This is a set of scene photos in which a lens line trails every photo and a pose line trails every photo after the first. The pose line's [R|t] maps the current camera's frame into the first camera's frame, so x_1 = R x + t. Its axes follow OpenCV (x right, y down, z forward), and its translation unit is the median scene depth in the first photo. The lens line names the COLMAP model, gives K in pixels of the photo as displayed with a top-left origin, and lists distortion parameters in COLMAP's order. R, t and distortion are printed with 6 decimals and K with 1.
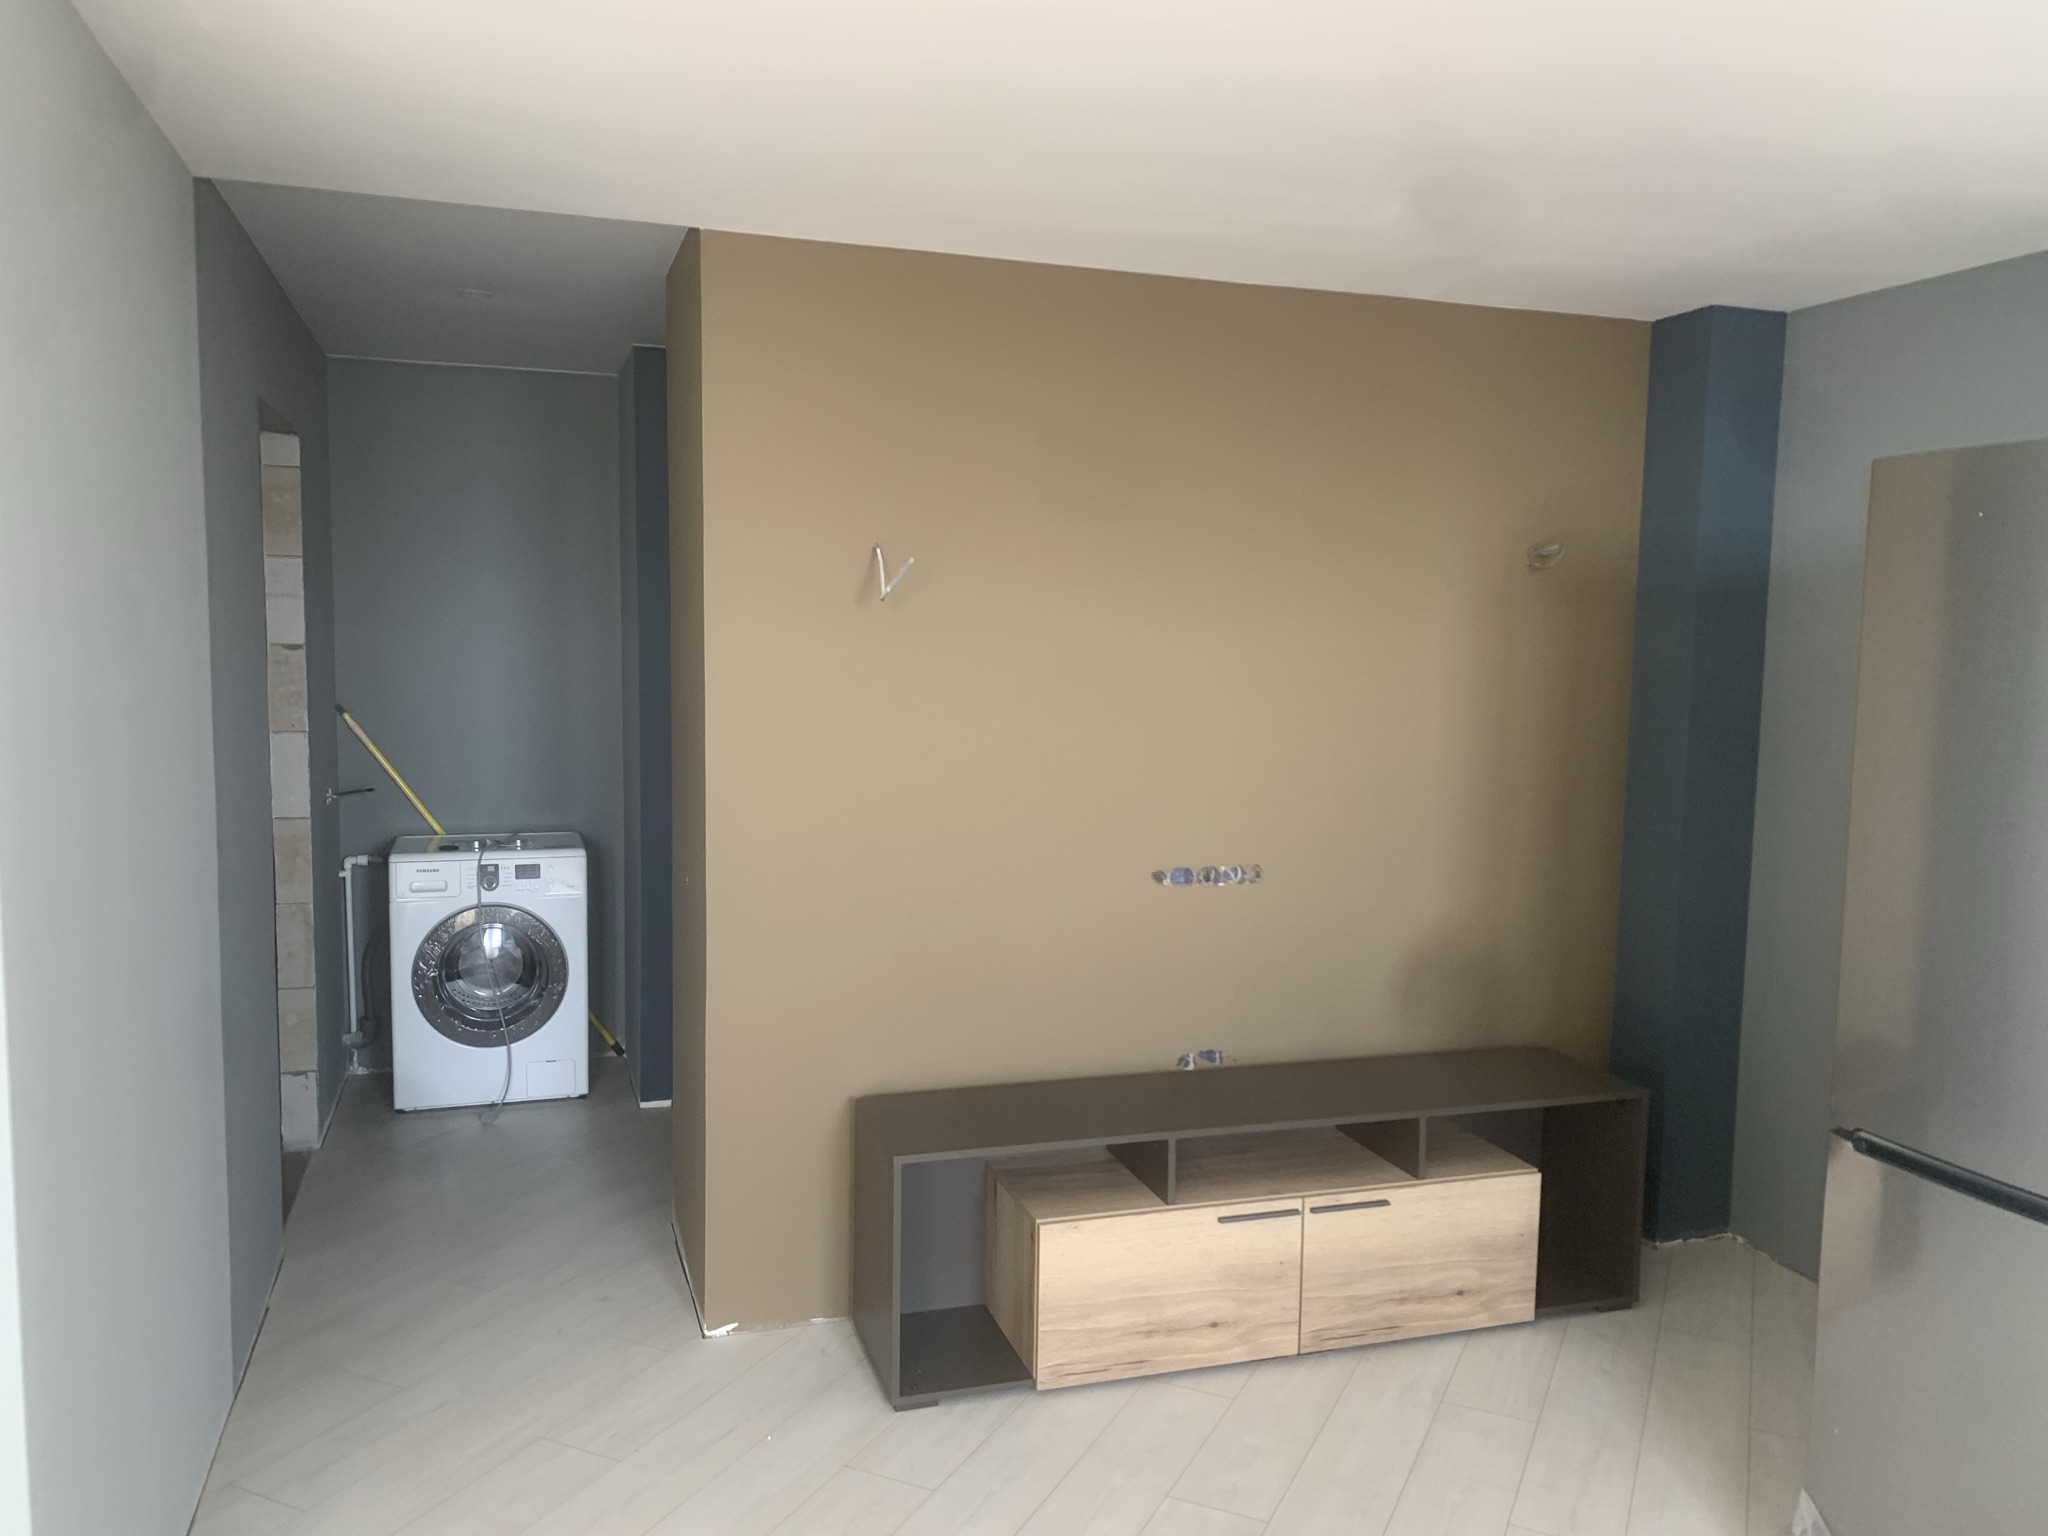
lens RADIAL K [[1590.7, 0, 1007.0], [0, 1590.7, 777.6], [0, 0, 1]] dist [0.046753, -0.045174]
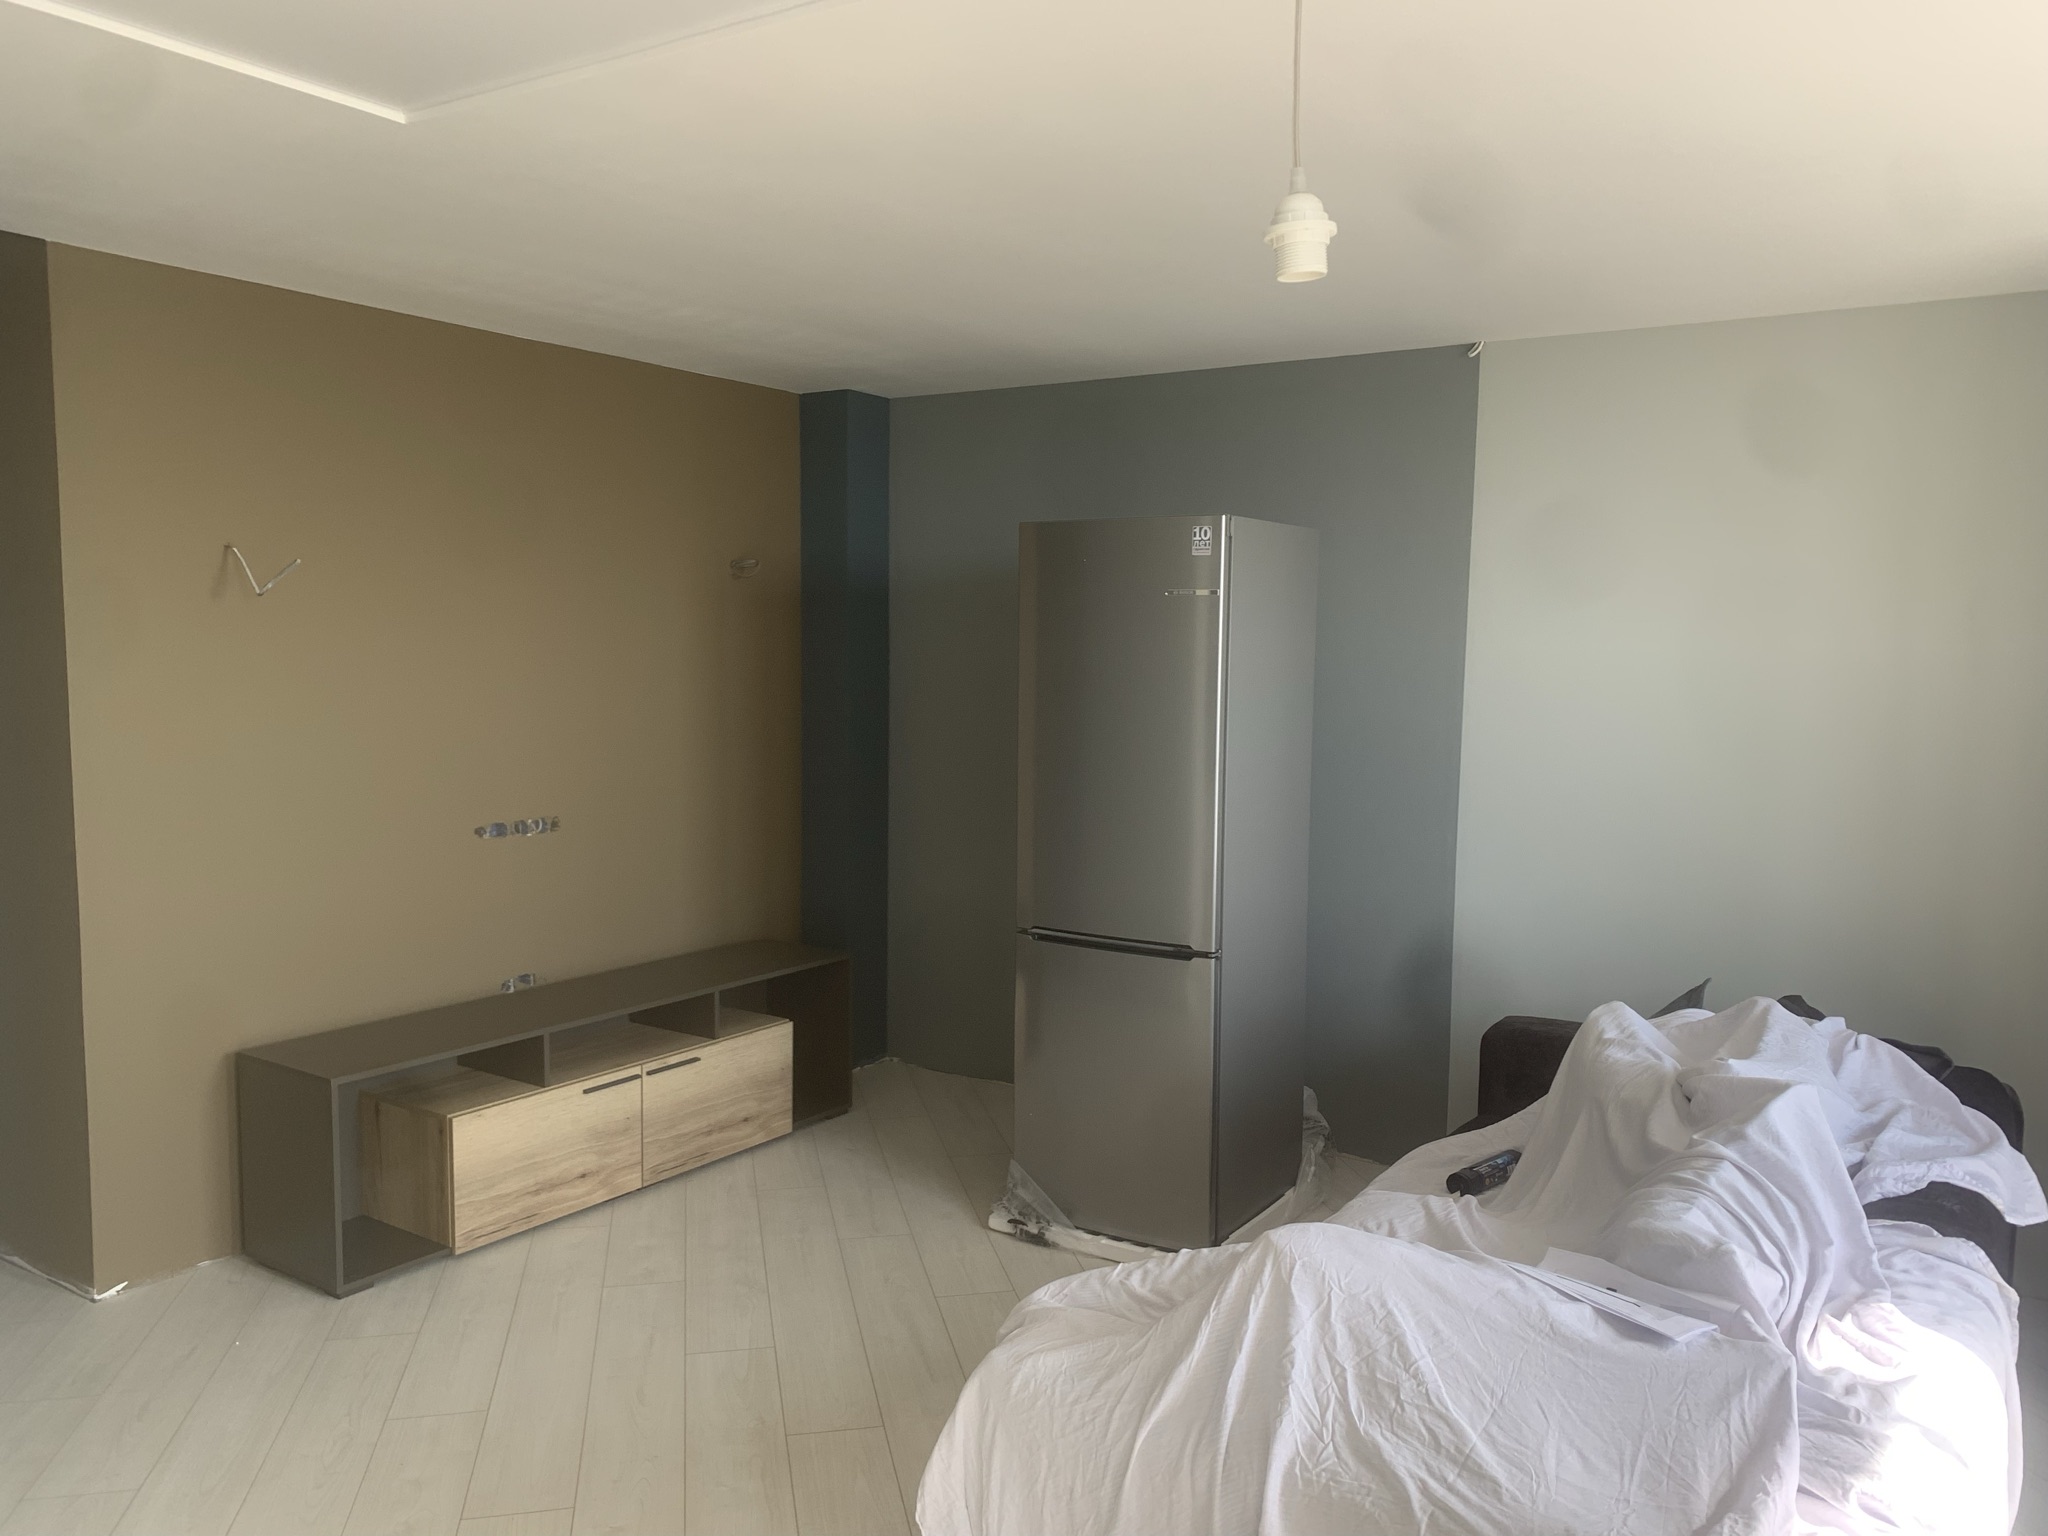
lens RADIAL K [[1590.7, 0, 1052.2], [0, 1590.7, 786.6], [0, 0, 1]] dist [0.046753, -0.045174]
pose [[0.789062, -0.064057, 0.610964, -0.314947], [0.057650, 0.997881, 0.030169, 0.018798], [-0.611602, 0.011417, 0.791083, -0.215702]]
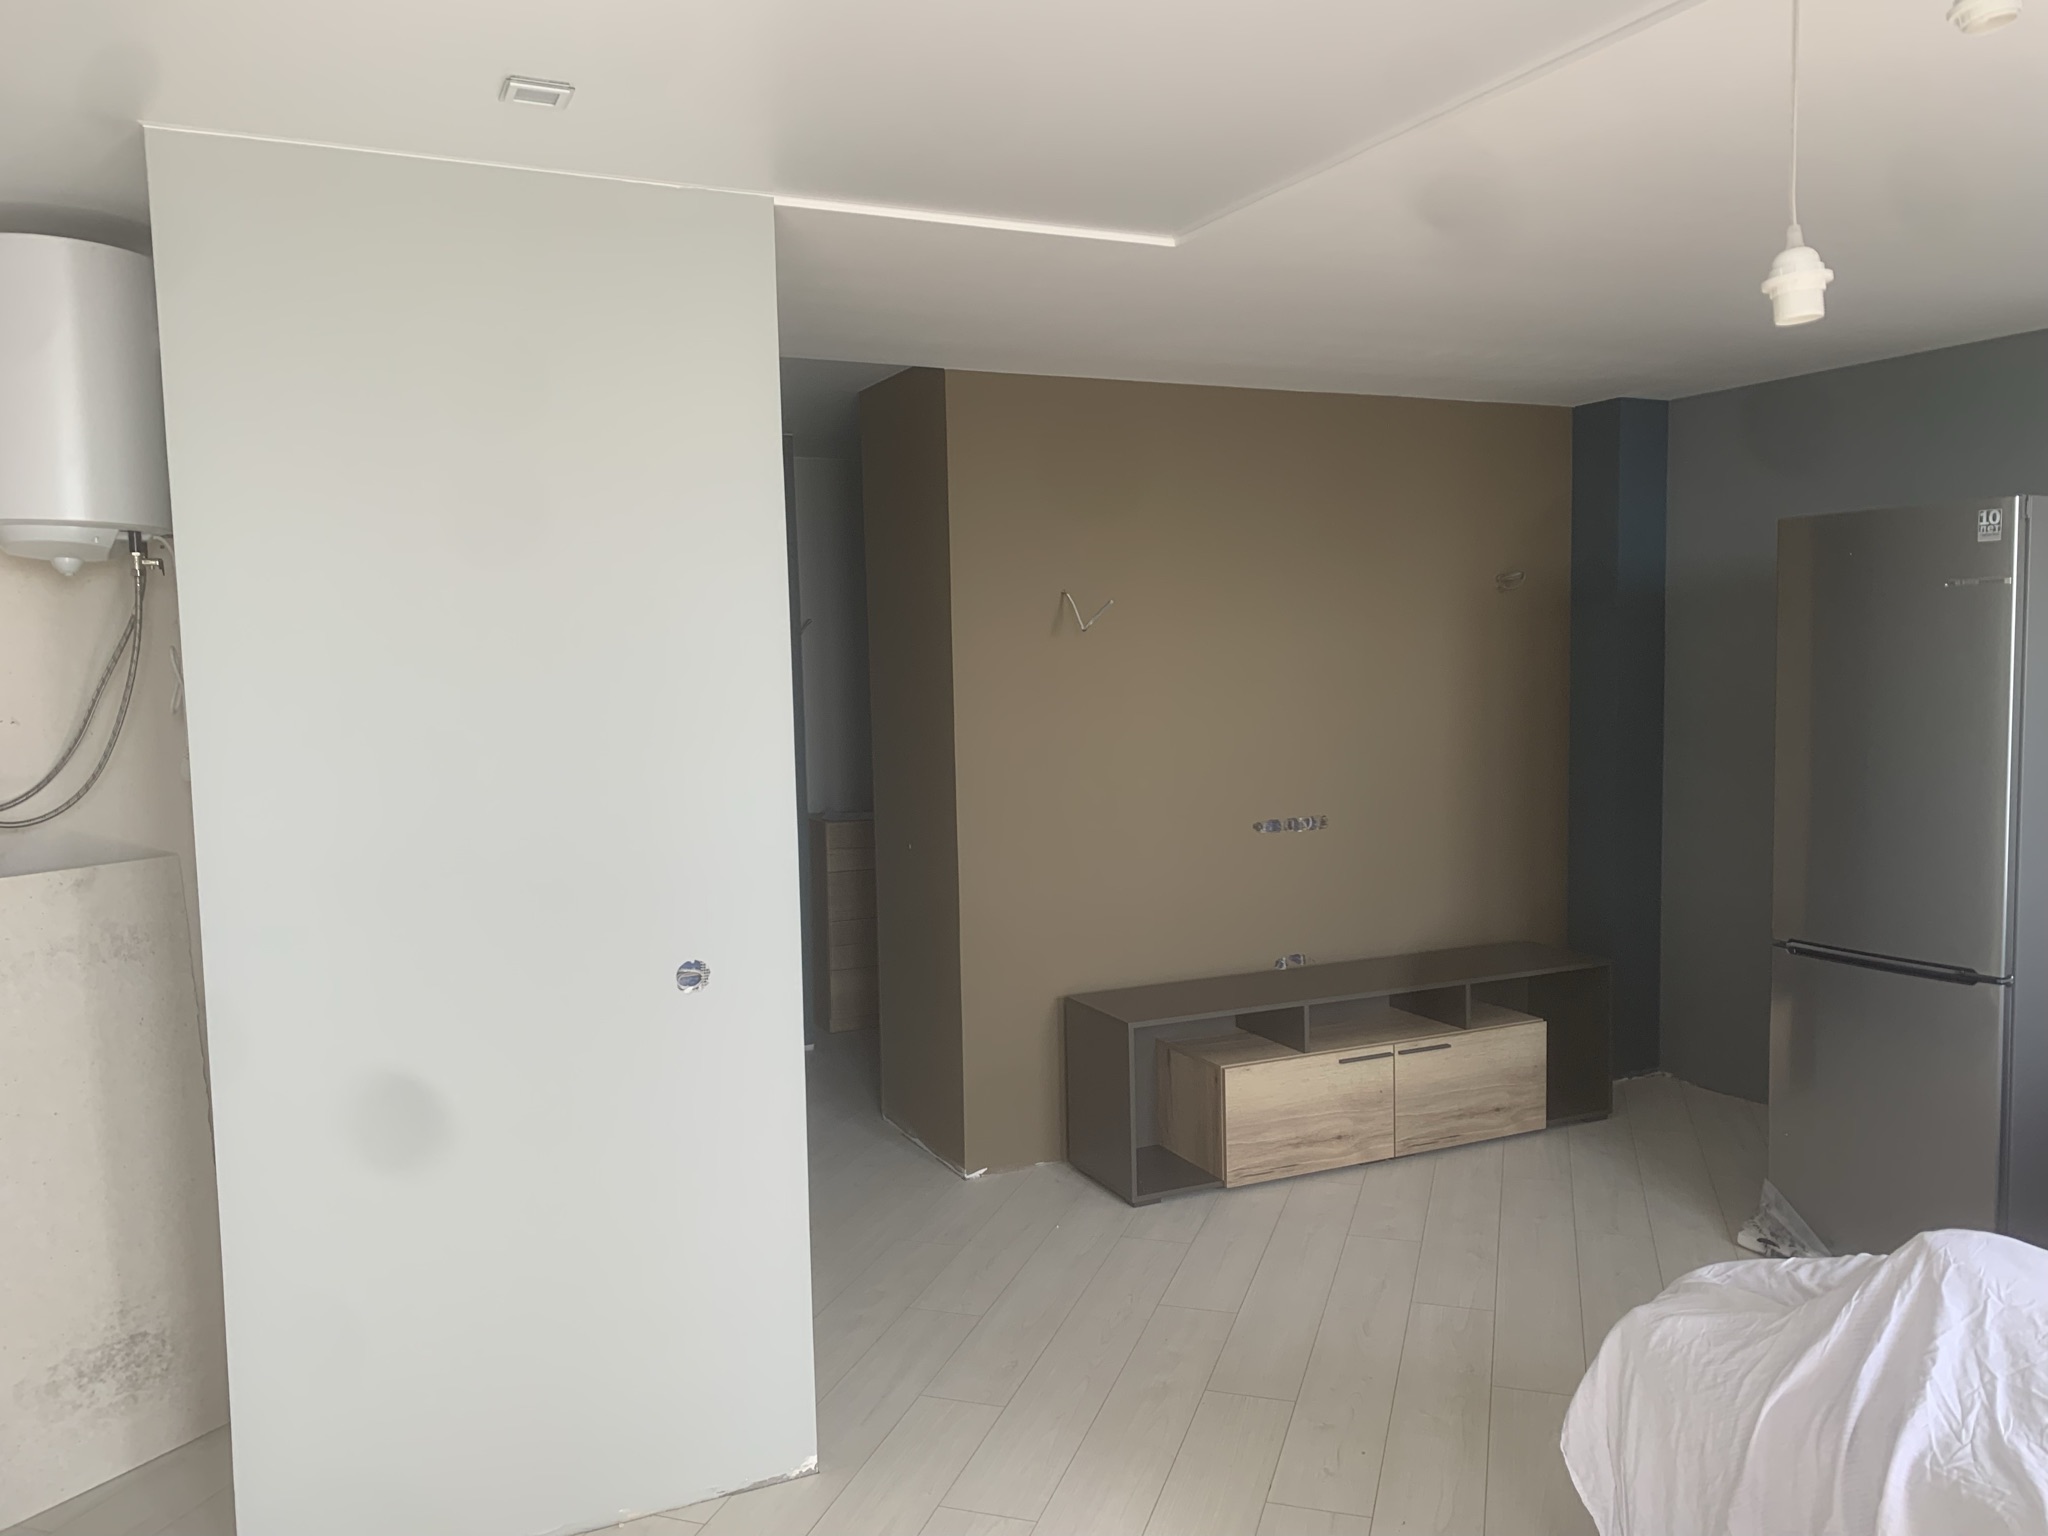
lens RADIAL K [[1590.7, 0, 992.7], [0, 1590.7, 770.4], [0, 0, 1]] dist [0.046753, -0.045174]
pose [[0.992720, -0.046663, 0.111041, -0.298098], [0.048979, 0.998634, -0.018214, 0.030264], [-0.110039, 0.023520, 0.993649, -0.348161]]
